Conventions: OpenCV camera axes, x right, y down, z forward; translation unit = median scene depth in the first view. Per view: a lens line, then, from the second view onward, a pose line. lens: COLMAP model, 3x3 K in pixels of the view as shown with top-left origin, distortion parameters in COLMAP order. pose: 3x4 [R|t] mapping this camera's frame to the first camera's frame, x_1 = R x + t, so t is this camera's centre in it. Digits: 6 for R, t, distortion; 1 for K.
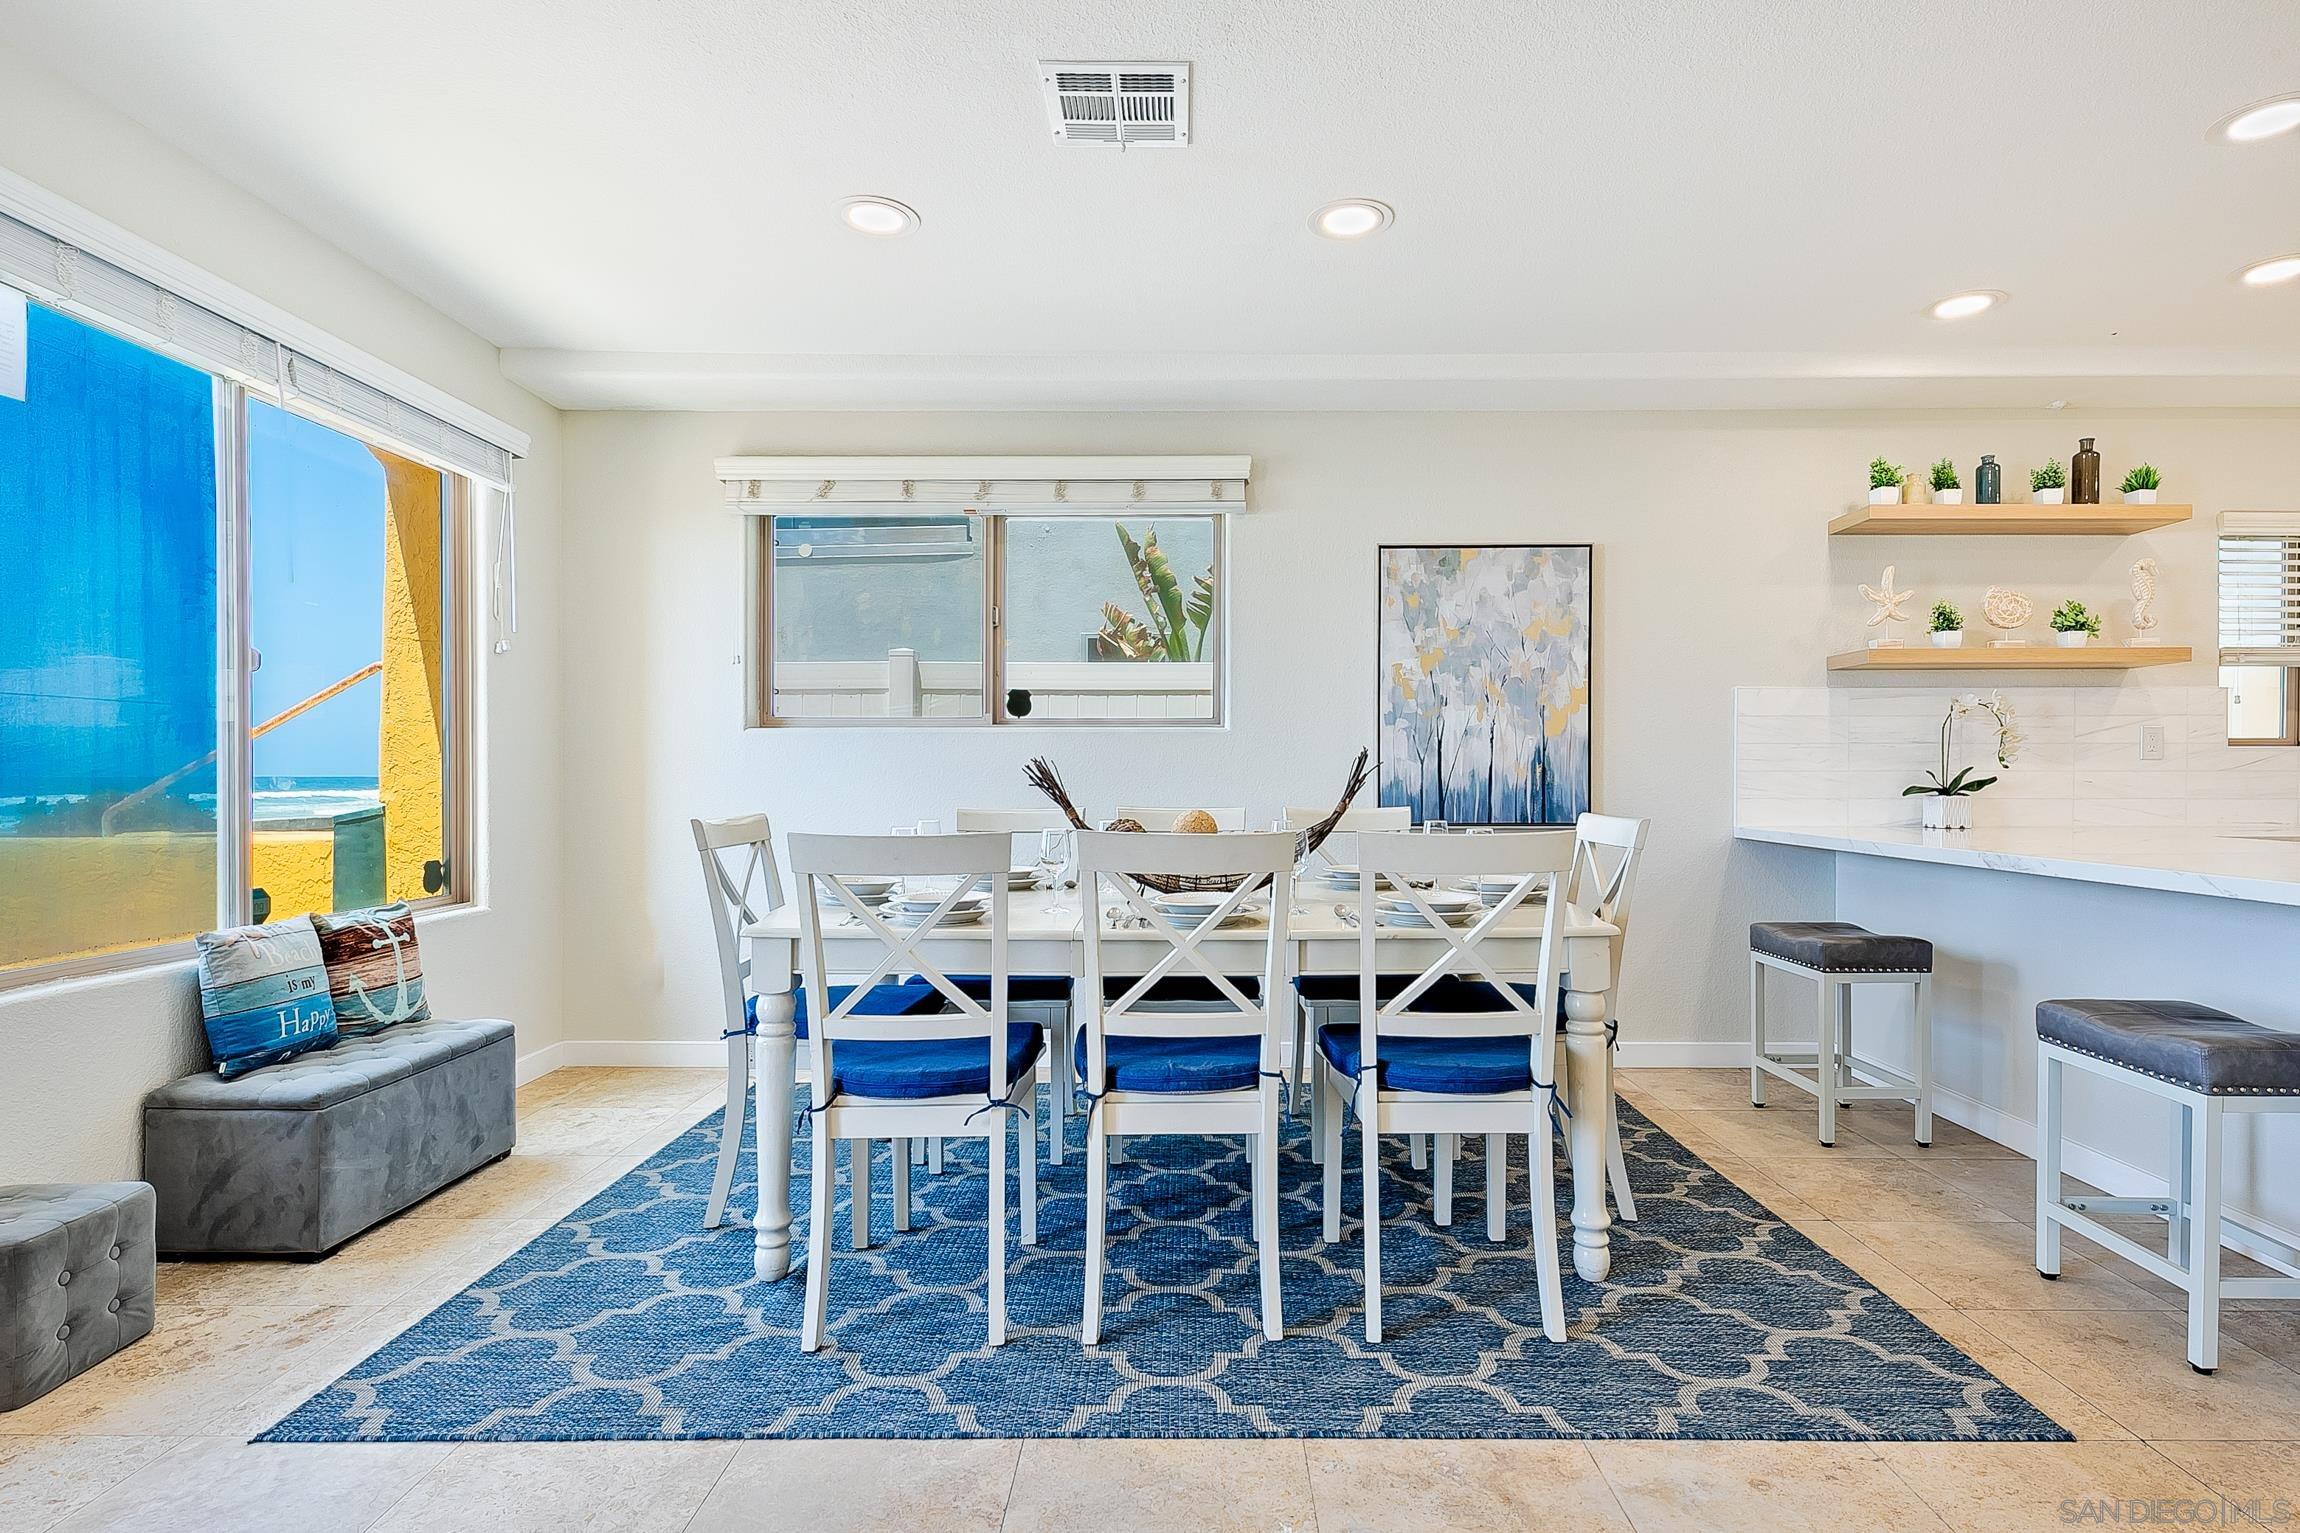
lens RADIAL K [[1143.5, 0, 1178.6], [0, 1143.5, 762.7], [0, 0, 1]] dist [0.012162, -0.000129]
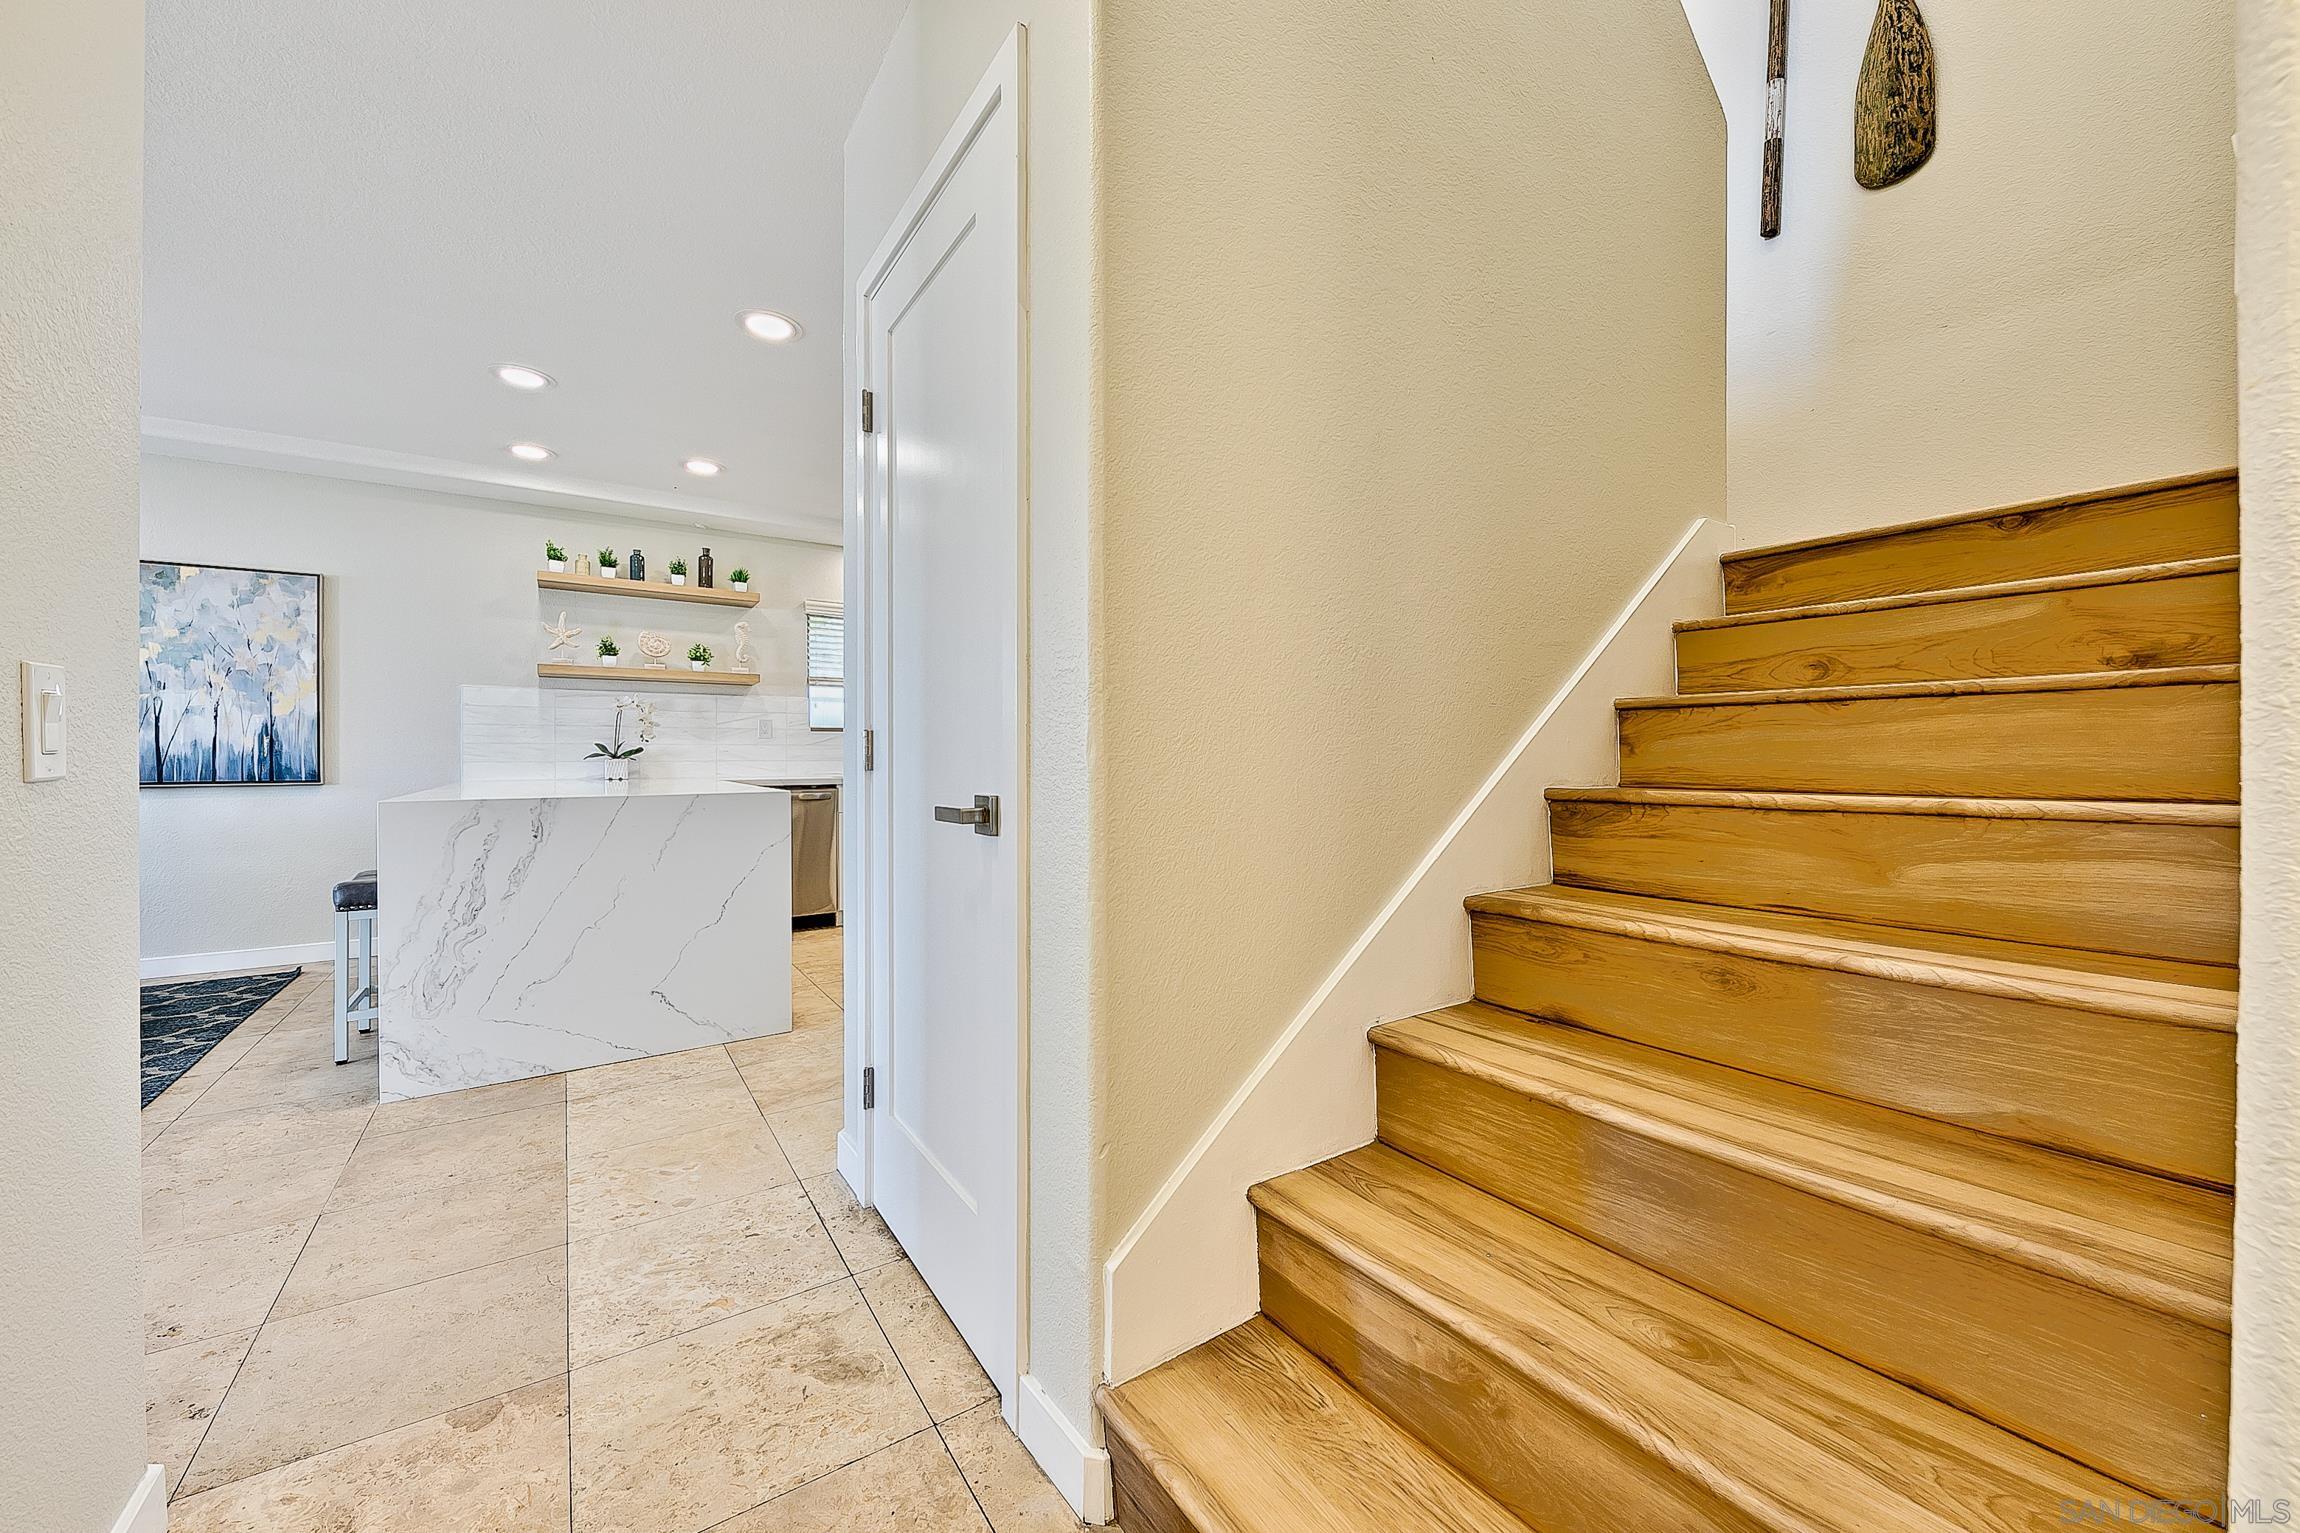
lens RADIAL K [[850.0, 0, 1158.7], [0, 850.0, 761.3], [0, 0, 1]] dist [0.001049, -0.006000]
pose [[0.812195, -0.004456, 0.583369, 0.584299], [0.001321, 0.999982, 0.005799, 0.025842], [-0.583384, -0.003939, 0.812187, -0.395514]]
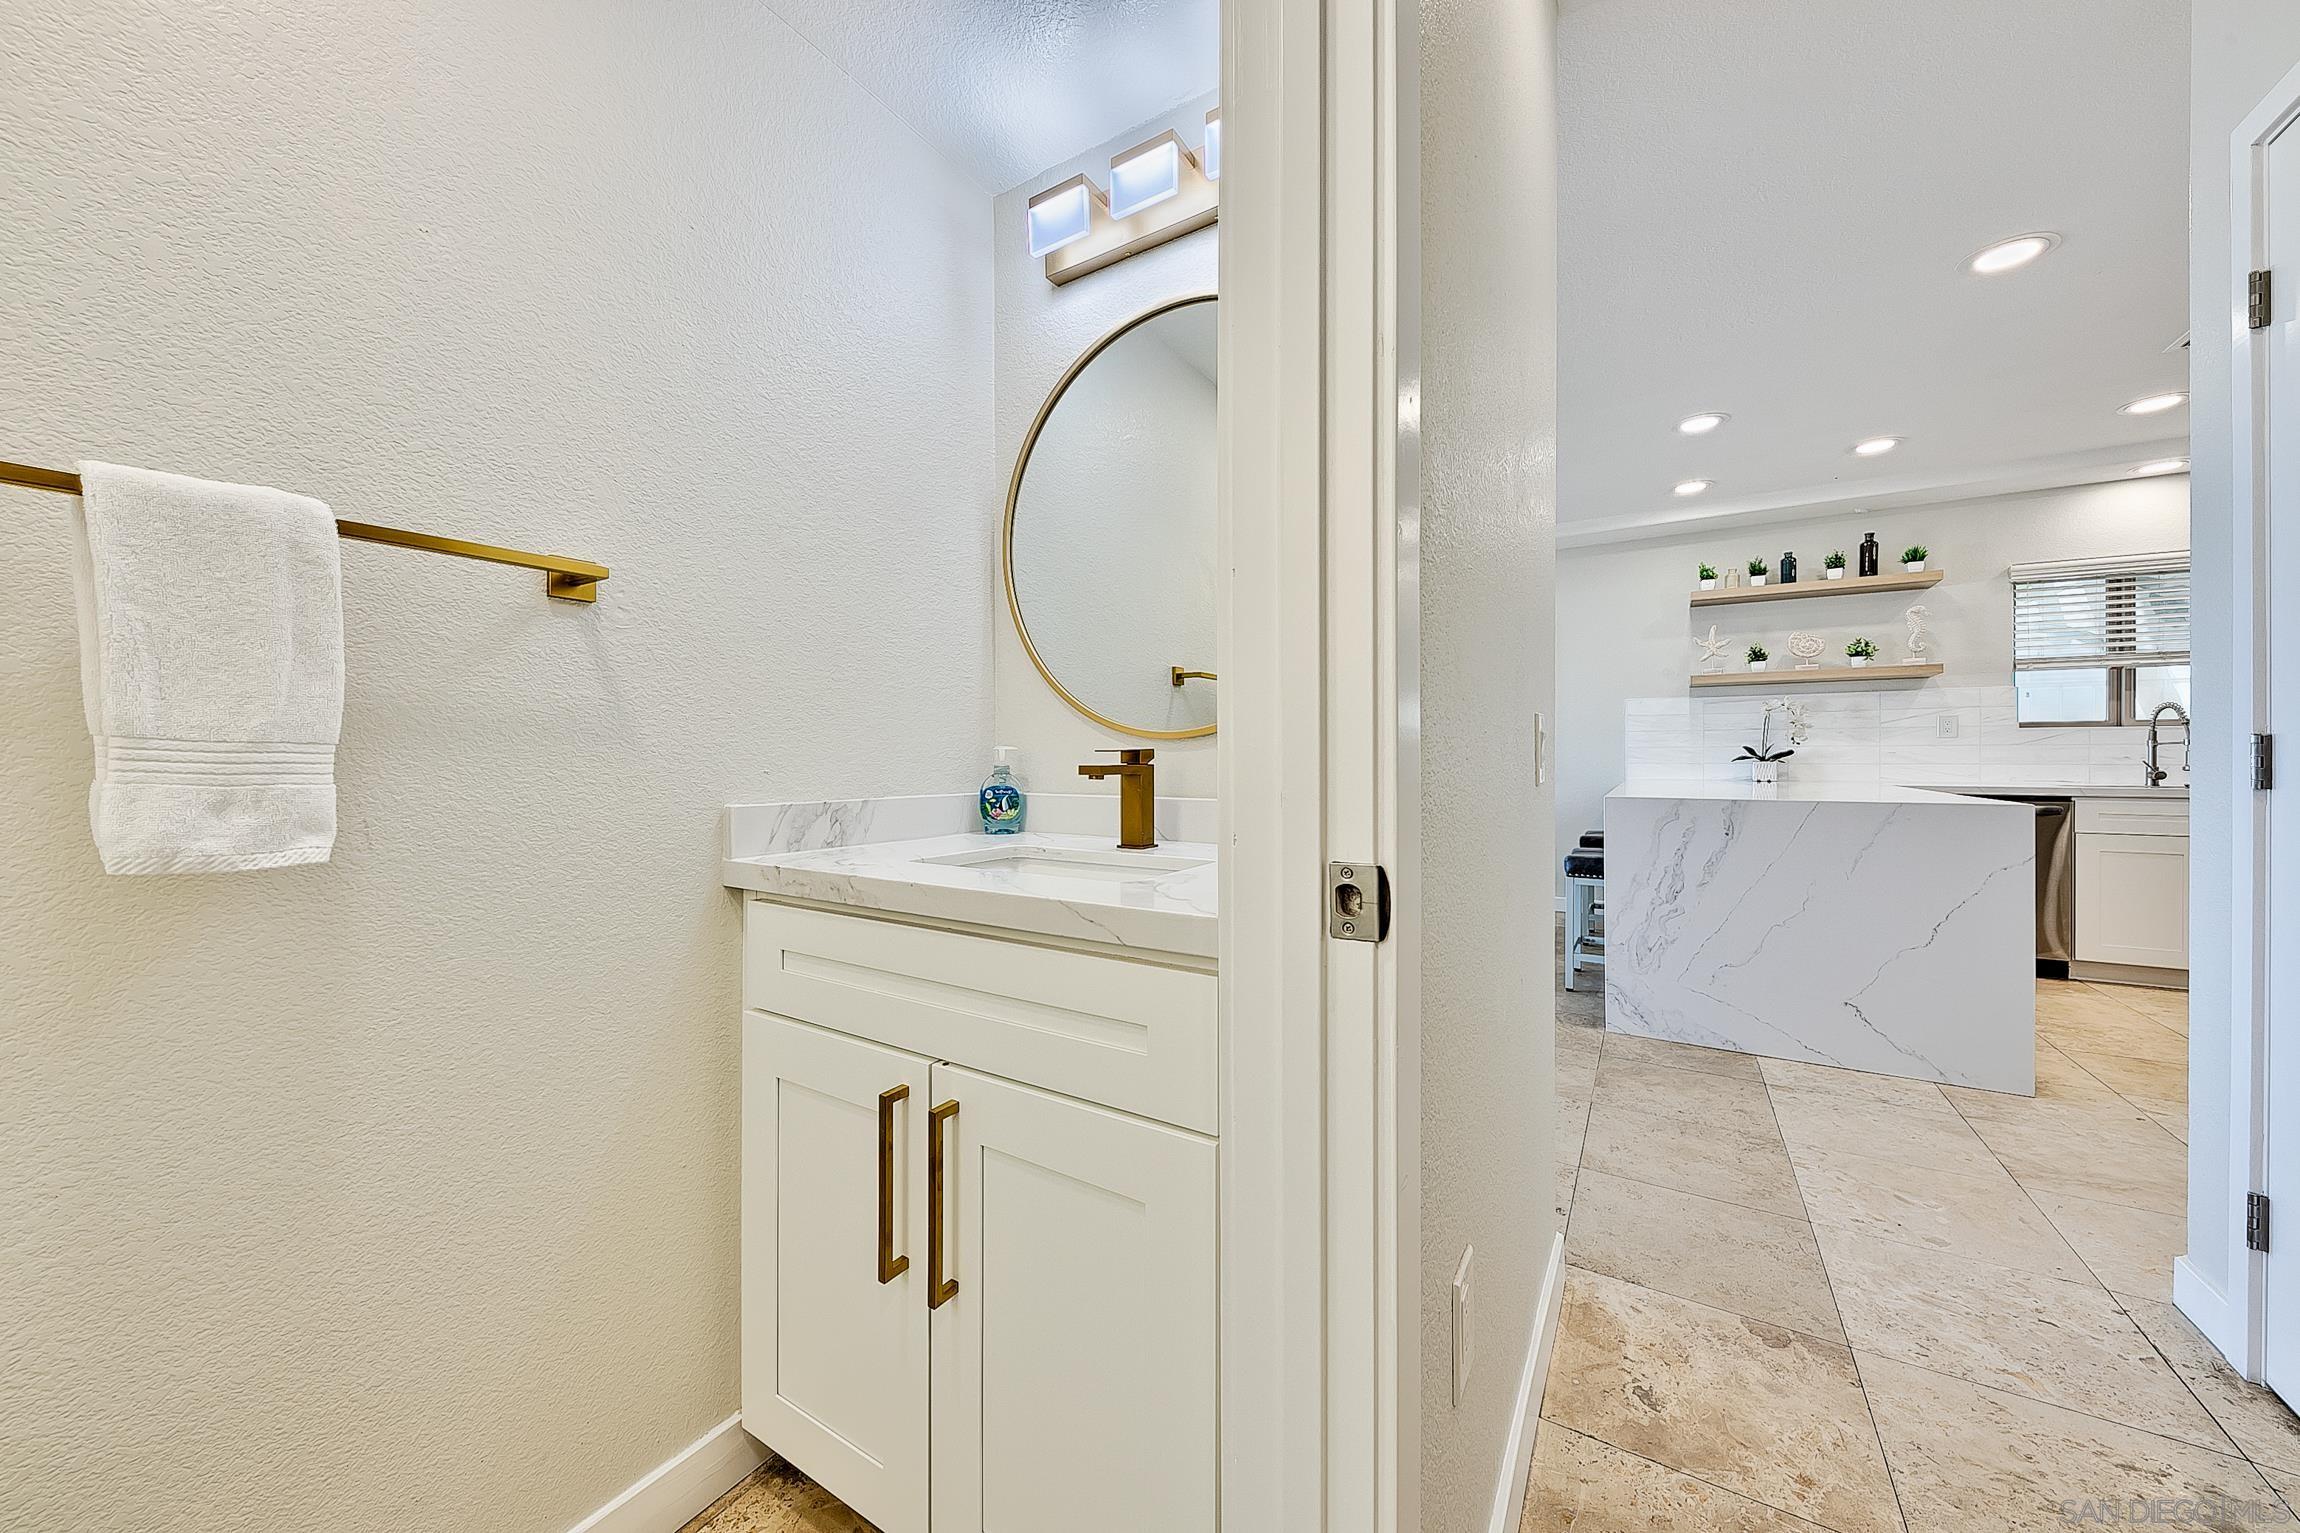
lens RADIAL K [[796.3, 0, 1142.2], [0, 796.3, 761.8], [0, 0, 1]] dist [0.001265, -0.004876]
pose [[0.846230, 0.002023, -0.532814, 0.515503], [0.001980, 0.999974, 0.006942, 0.019349], [0.532814, -0.006930, 0.846204, -0.427069]]
